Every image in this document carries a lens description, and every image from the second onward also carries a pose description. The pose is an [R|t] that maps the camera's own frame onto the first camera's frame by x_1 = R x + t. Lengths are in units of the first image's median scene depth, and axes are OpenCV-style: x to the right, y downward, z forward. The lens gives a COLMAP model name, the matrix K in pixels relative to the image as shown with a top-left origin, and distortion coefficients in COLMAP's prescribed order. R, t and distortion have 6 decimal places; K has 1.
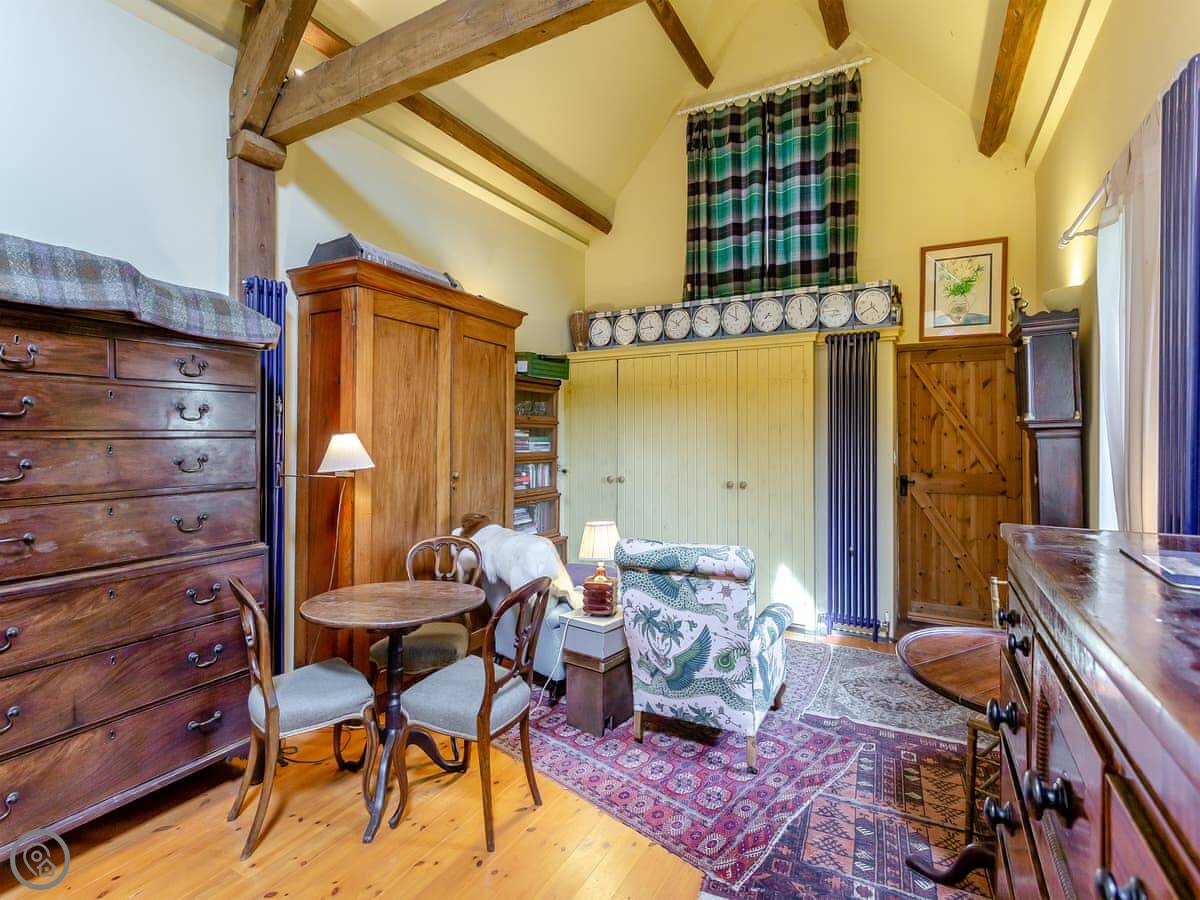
lens RADIAL K [[583.2, 0, 591.0], [0, 583.2, 432.0], [0, 0, 1]] dist [0.000585, 0.002232]
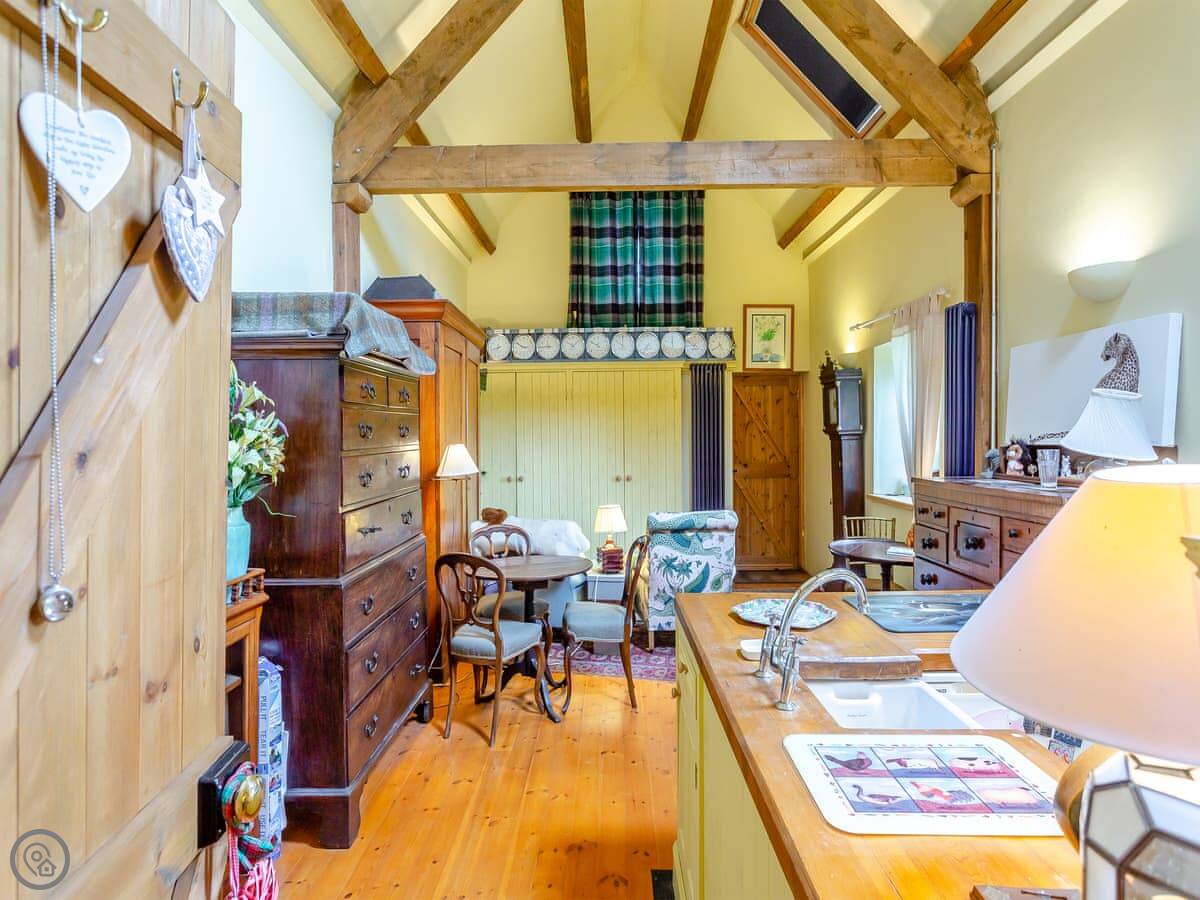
lens RADIAL K [[664.6, 0, 599.9], [0, 664.6, 435.6], [0, 0, 1]] dist [-0.001846, -0.000495]
pose [[0.877057, -0.011412, 0.480250, -0.498181], [0.007111, 0.999917, 0.010774, -0.017825], [-0.480333, -0.006035, 0.877065, -0.236727]]
